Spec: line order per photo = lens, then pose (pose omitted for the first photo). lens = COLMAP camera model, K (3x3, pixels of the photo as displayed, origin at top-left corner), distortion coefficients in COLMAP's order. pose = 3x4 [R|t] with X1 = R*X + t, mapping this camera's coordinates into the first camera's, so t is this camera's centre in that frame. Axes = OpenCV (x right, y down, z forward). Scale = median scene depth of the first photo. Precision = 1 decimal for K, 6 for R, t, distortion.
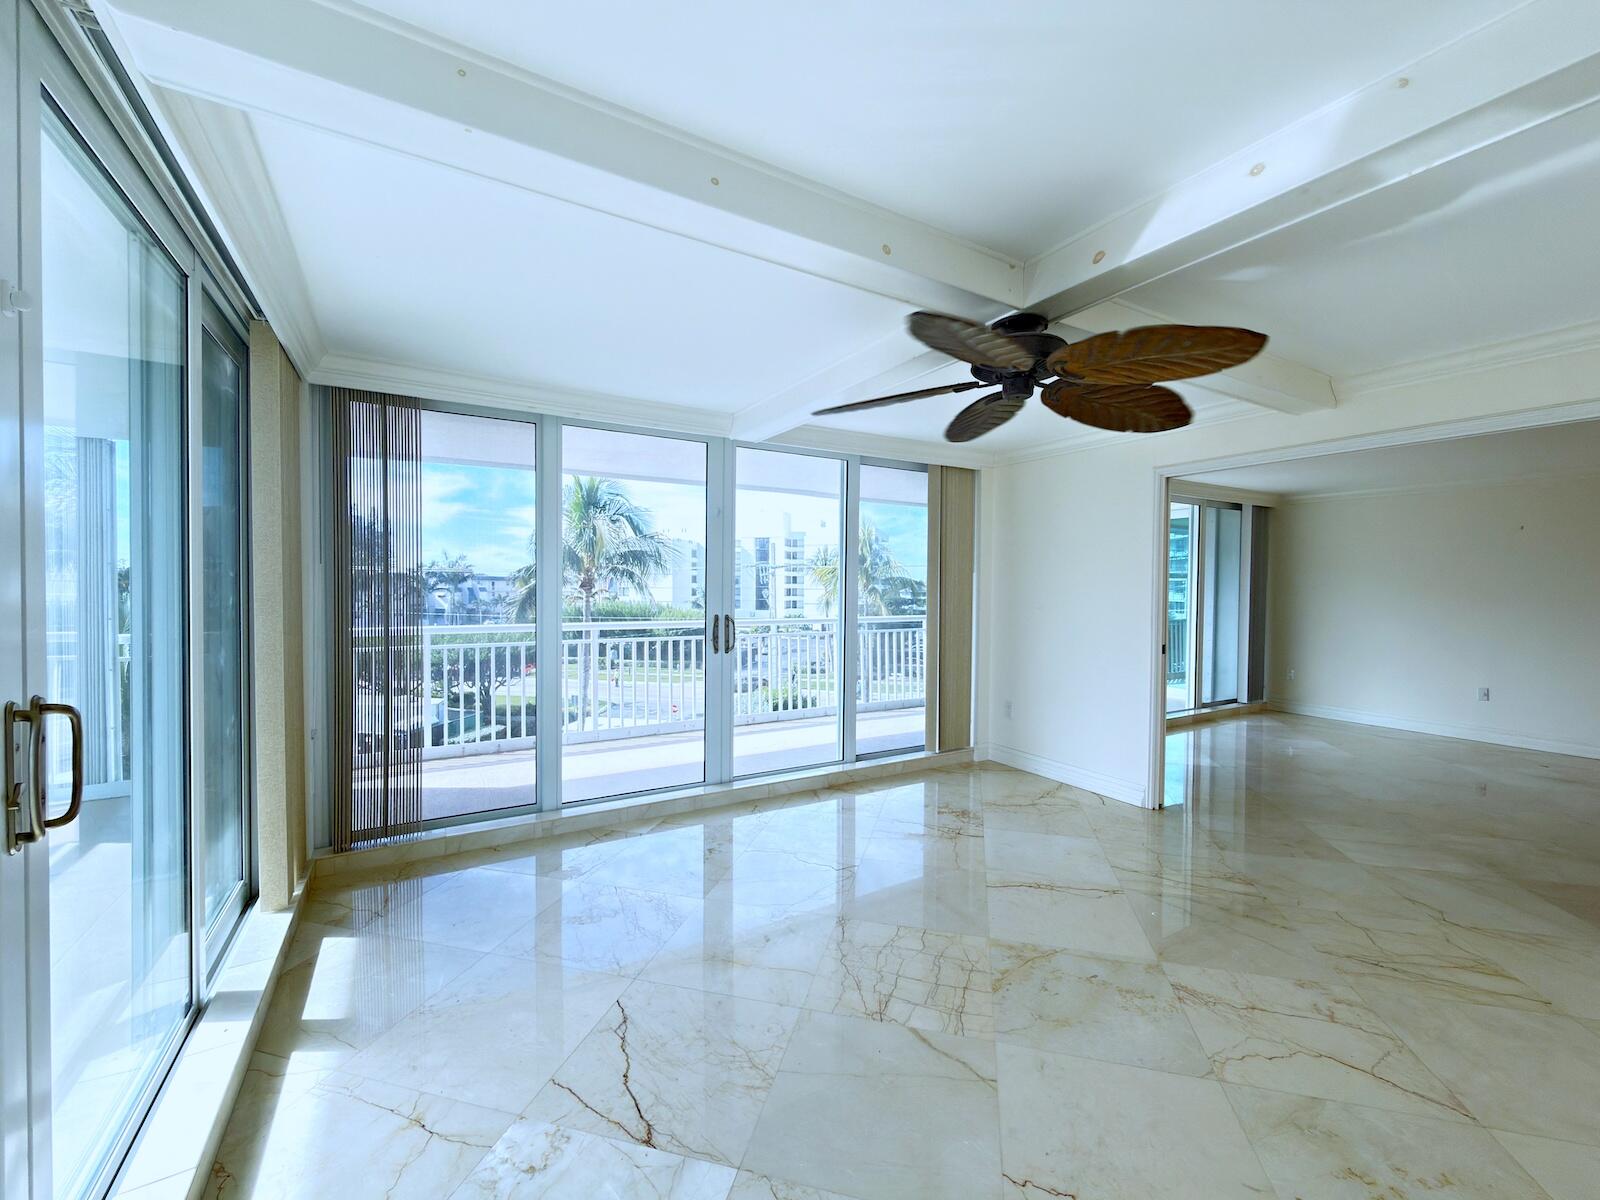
lens RADIAL K [[650.8, 0, 799.9], [0, 650.8, 594.5], [0, 0, 1]] dist [-0.001926, 0.001928]
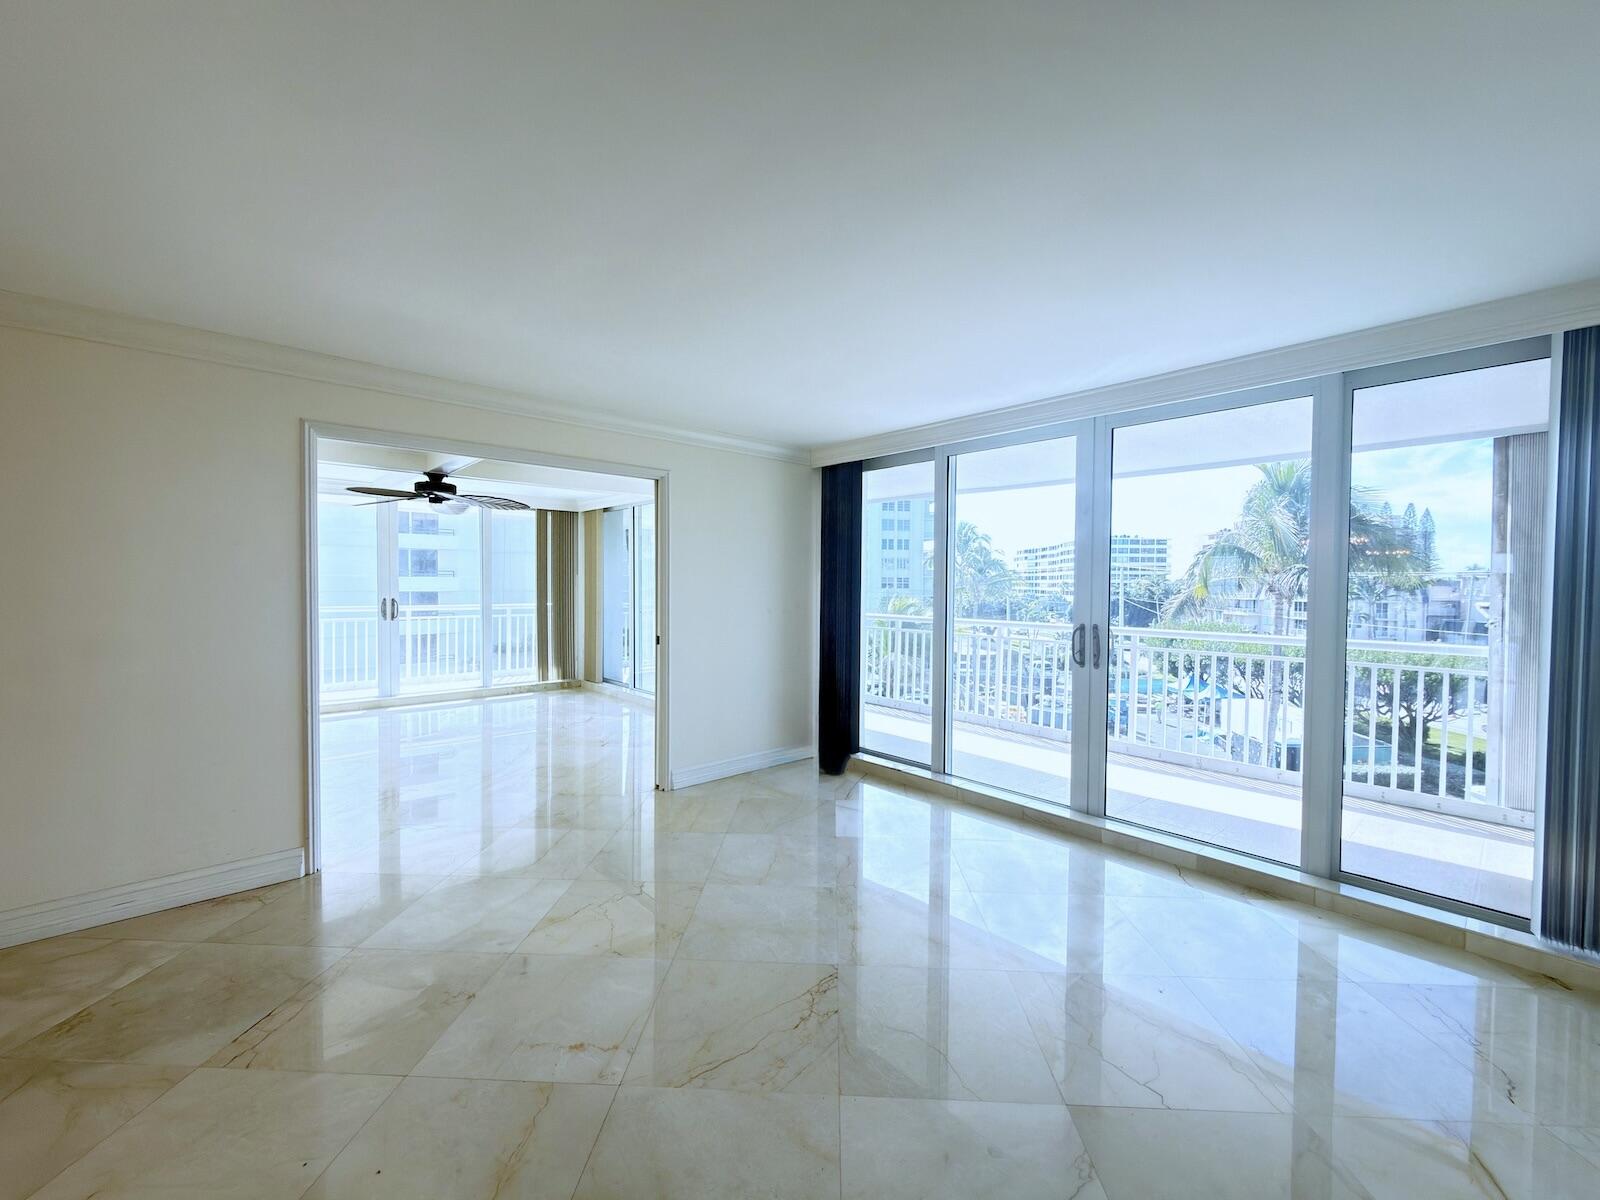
lens RADIAL K [[650.8, 0, 755.2], [0, 650.8, 592.7], [0, 0, 1]] dist [-0.001926, 0.001928]
pose [[0.184926, 0.005487, -0.982737, 0.646326], [-0.018823, 0.999821, 0.002040, -0.000428], [0.982572, 0.018121, 0.184996, 0.372730]]
